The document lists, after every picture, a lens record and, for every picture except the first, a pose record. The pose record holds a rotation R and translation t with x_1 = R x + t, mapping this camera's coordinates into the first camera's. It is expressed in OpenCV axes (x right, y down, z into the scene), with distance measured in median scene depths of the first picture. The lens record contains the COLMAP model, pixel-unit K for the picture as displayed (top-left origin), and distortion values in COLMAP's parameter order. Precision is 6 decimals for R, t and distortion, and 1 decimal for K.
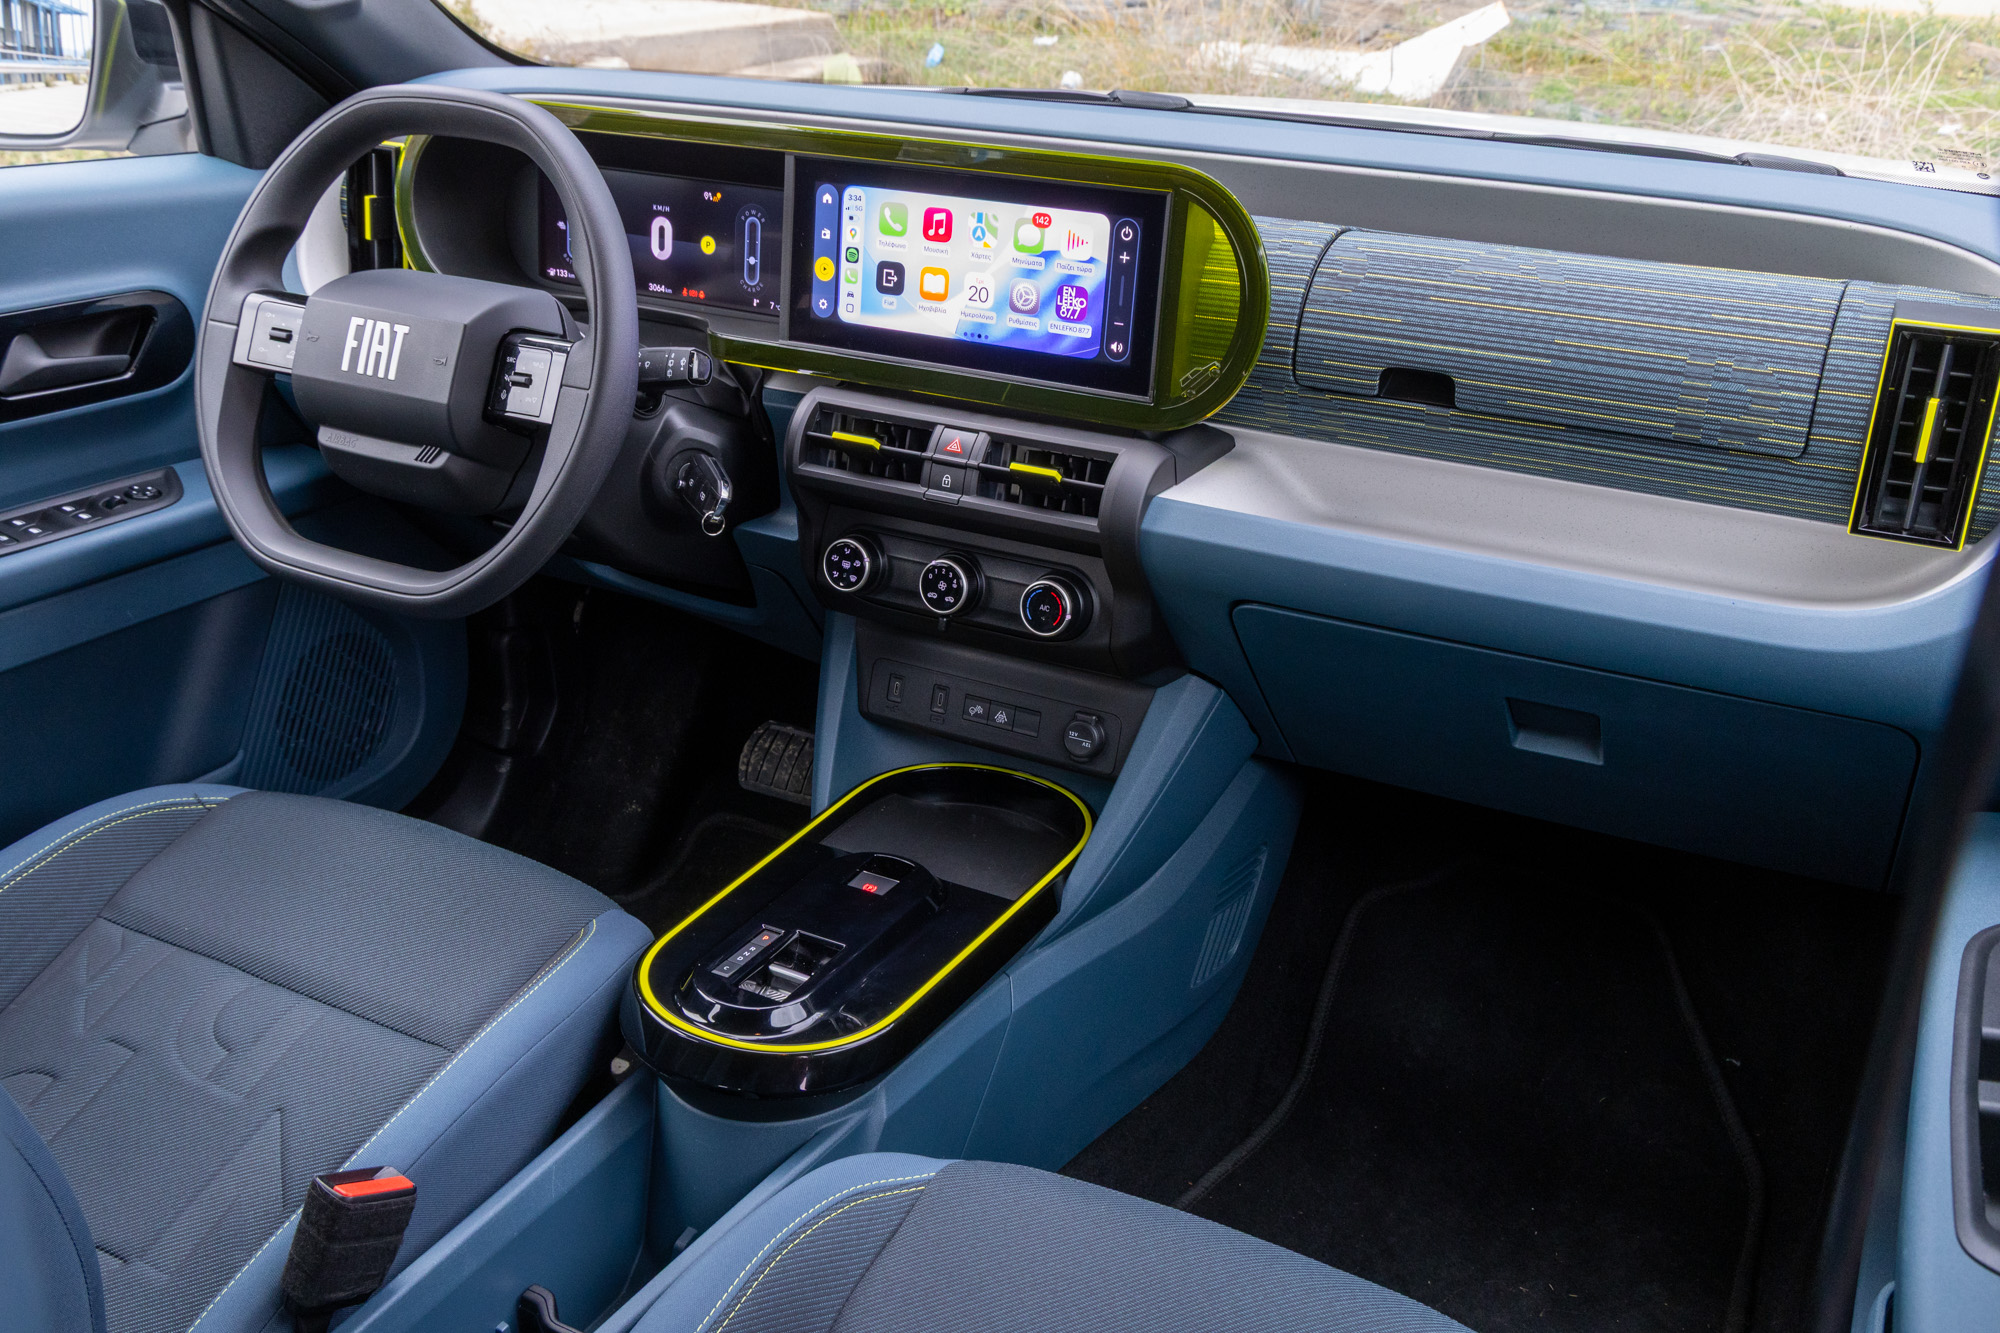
lens RADIAL K [[1847.6, 0, 1001.0], [0, 1847.6, 670.4], [0, 0, 1]] dist [0.009436, 0.000000]
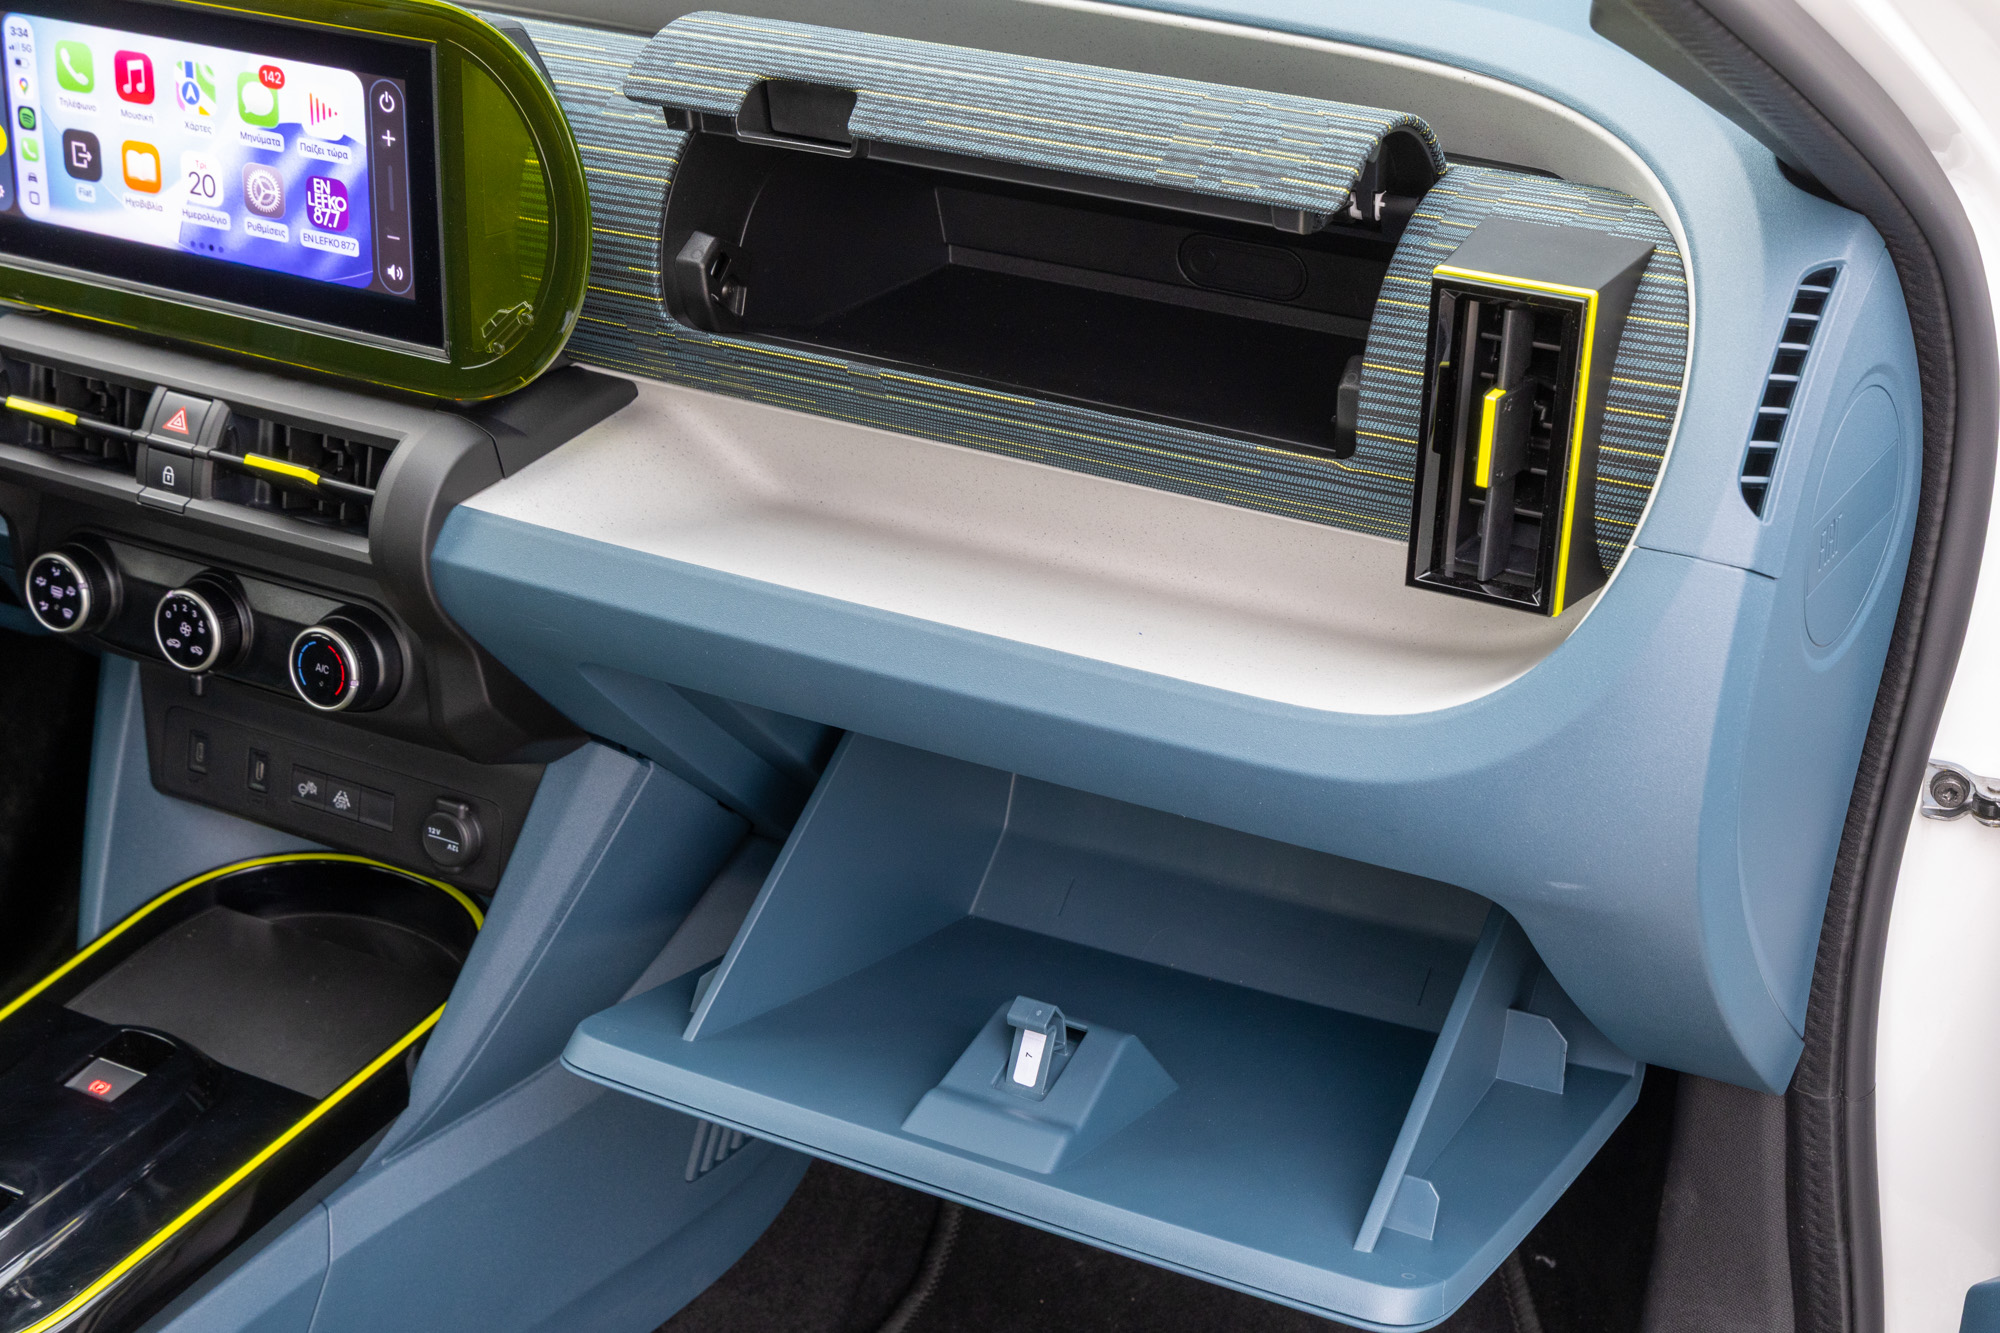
lens RADIAL K [[2949.8, 0, 996.3], [0, 2949.8, 662.8], [0, 0, 1]] dist [-0.007648, 0.000000]
pose [[0.999386, -0.026846, -0.022523, 0.283912], [0.028745, 0.995638, 0.088766, -0.120747], [0.020042, -0.089359, 0.995798, -0.034274]]
